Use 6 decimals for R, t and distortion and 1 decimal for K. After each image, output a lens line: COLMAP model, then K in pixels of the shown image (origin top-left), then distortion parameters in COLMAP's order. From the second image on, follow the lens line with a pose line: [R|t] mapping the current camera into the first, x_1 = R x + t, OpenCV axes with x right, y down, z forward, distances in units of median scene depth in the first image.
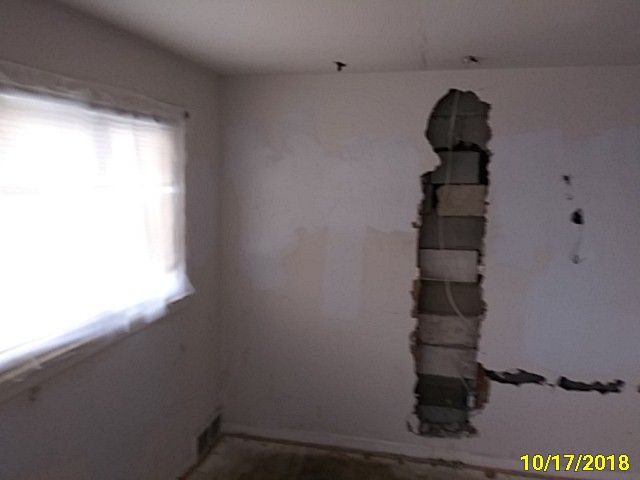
lens RADIAL K [[525.0, 0, 317.6], [0, 525.0, 244.9], [0, 0, 1]] dist [0.051913, -0.081050]
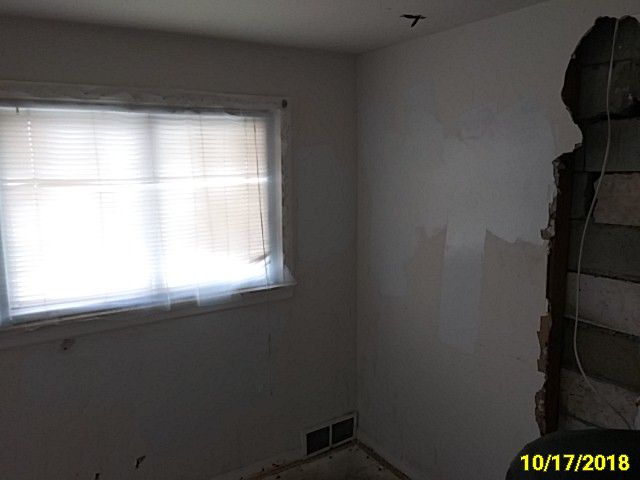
lens RADIAL K [[525.0, 0, 313.4], [0, 525.0, 242.3], [0, 0, 1]] dist [0.051913, -0.081050]
pose [[0.701526, 0.088036, -0.707186, 0.465452], [-0.072461, 0.996009, 0.052110, -0.042246], [0.708951, 0.014687, 0.705105, 0.329238]]
